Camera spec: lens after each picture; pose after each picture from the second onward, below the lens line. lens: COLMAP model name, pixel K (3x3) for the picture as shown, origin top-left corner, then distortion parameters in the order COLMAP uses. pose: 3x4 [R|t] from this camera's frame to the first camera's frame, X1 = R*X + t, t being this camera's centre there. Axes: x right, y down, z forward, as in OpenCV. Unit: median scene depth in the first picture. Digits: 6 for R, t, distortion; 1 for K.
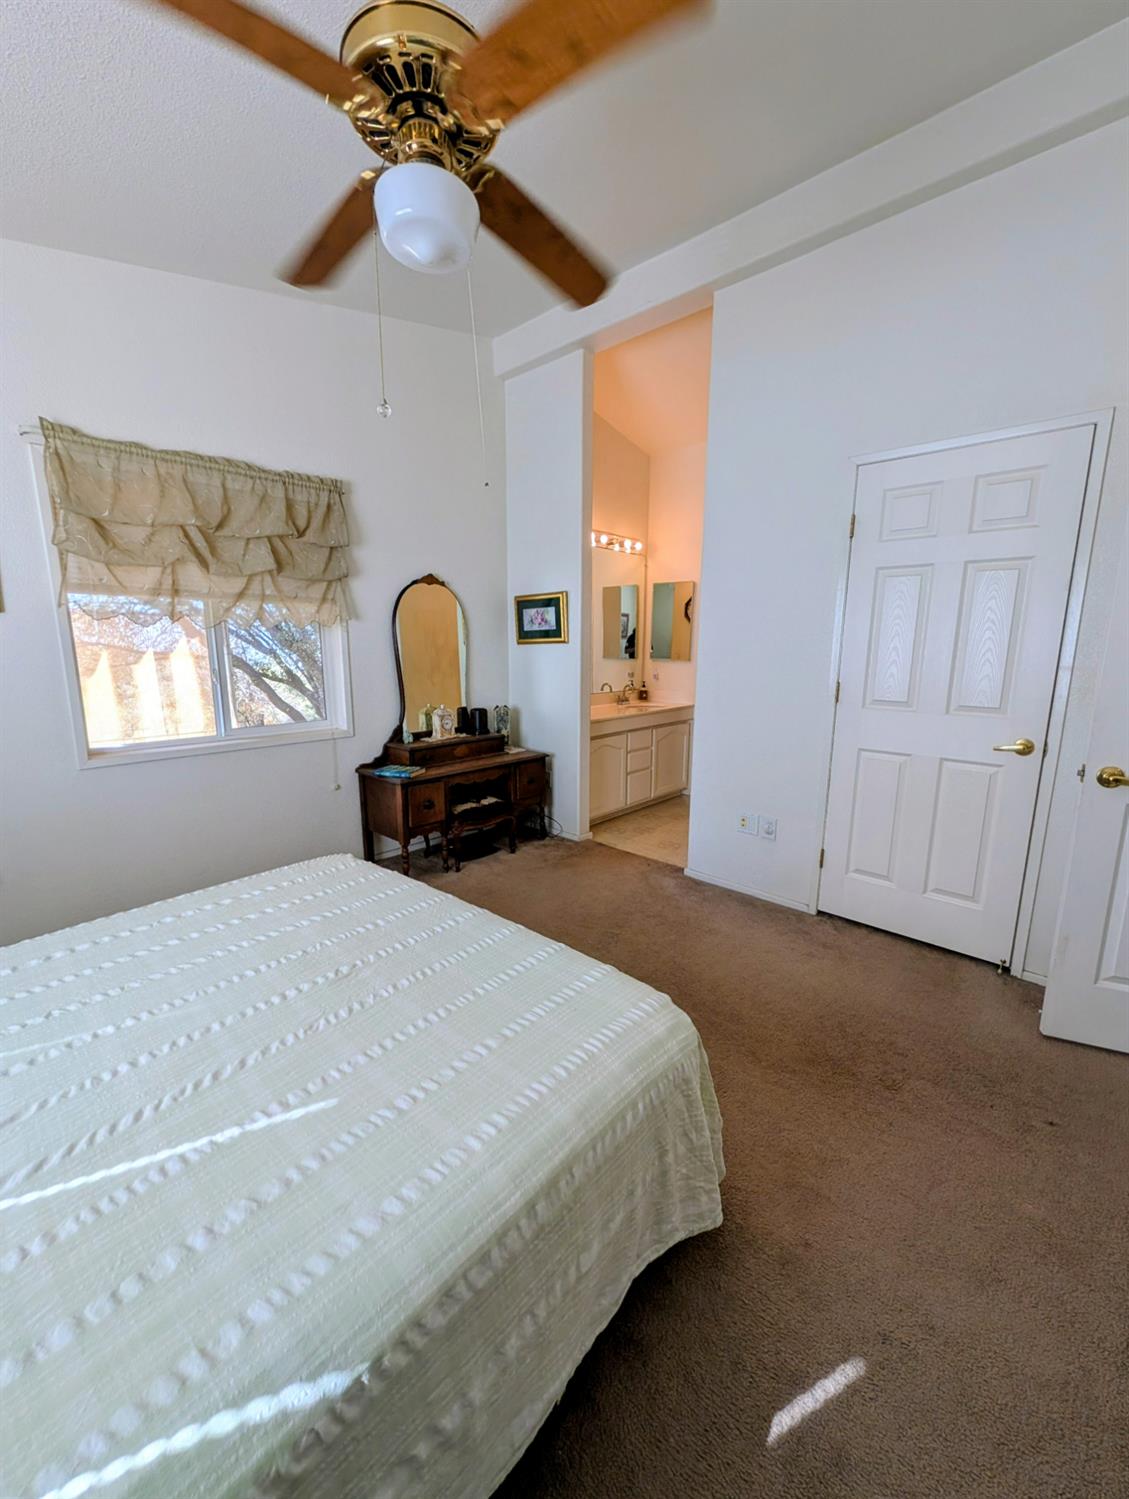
lens RADIAL K [[595.8, 0, 564.5], [0, 595.8, 749.5], [0, 0, 1]] dist [0.000108, 0.000089]
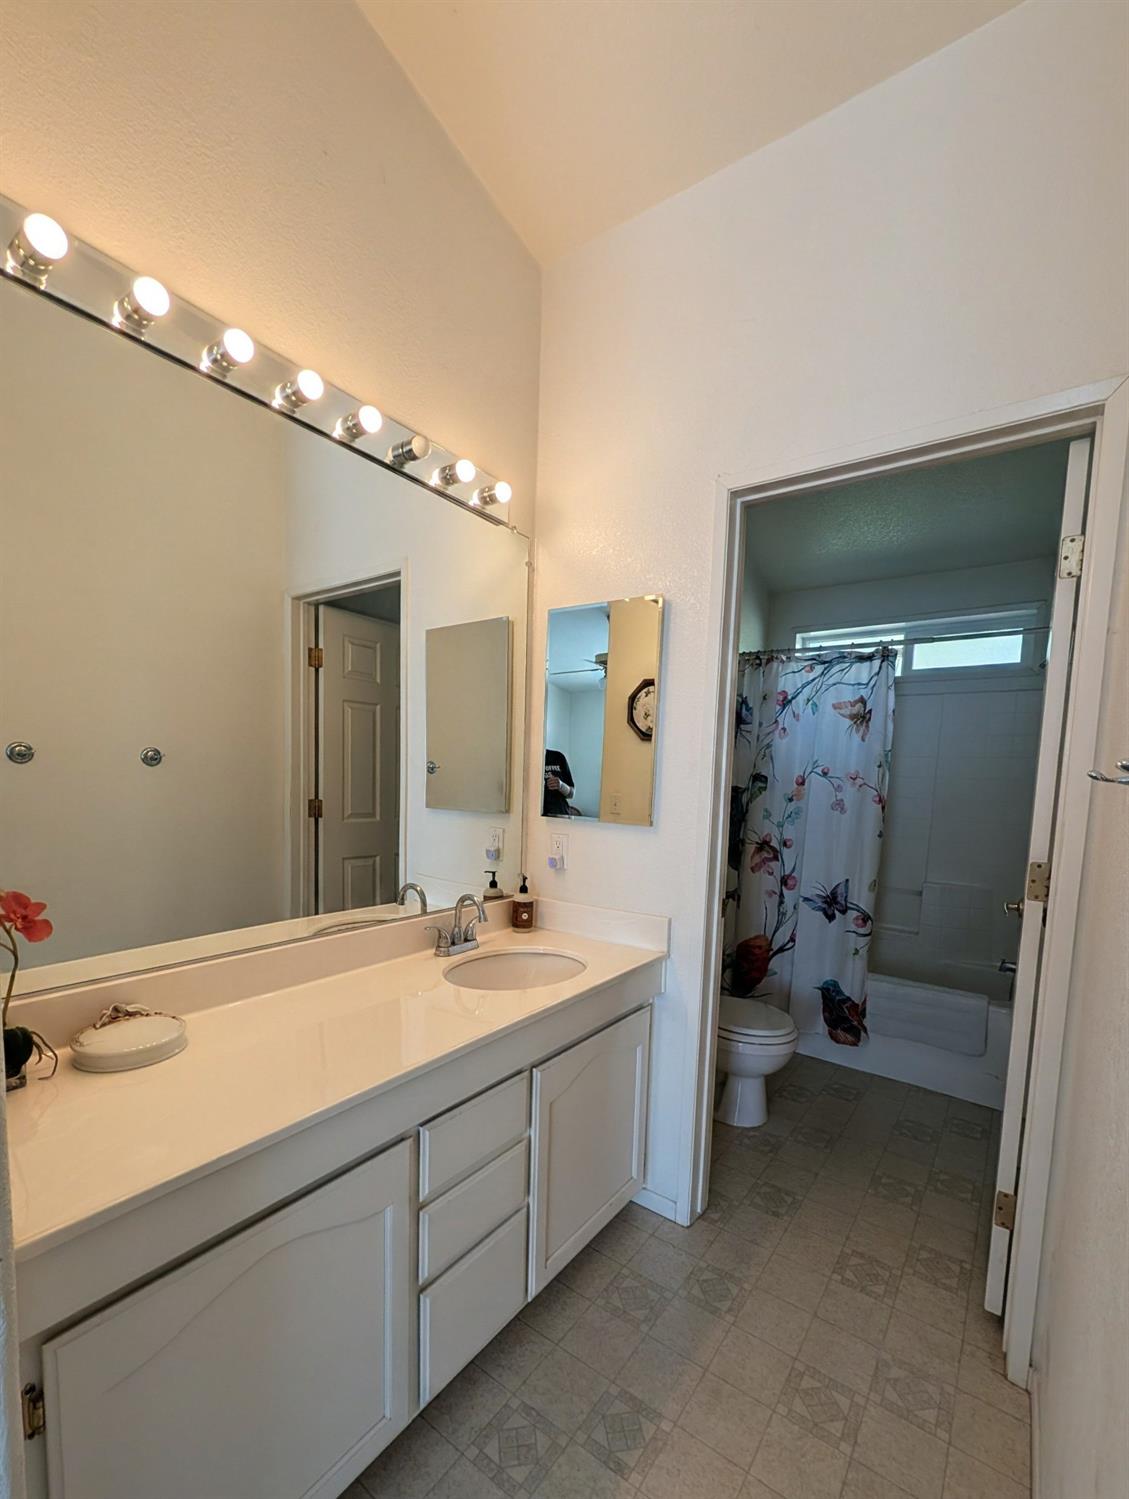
lens RADIAL K [[595.8, 0, 564.5], [0, 595.8, 749.5], [0, 0, 1]] dist [0.000108, 0.000089]
pose [[0.992920, 0.040369, 0.111715, 0.188935], [-0.014553, 0.974736, -0.222883, -0.181554], [-0.117890, 0.219680, 0.968423, 1.042300]]
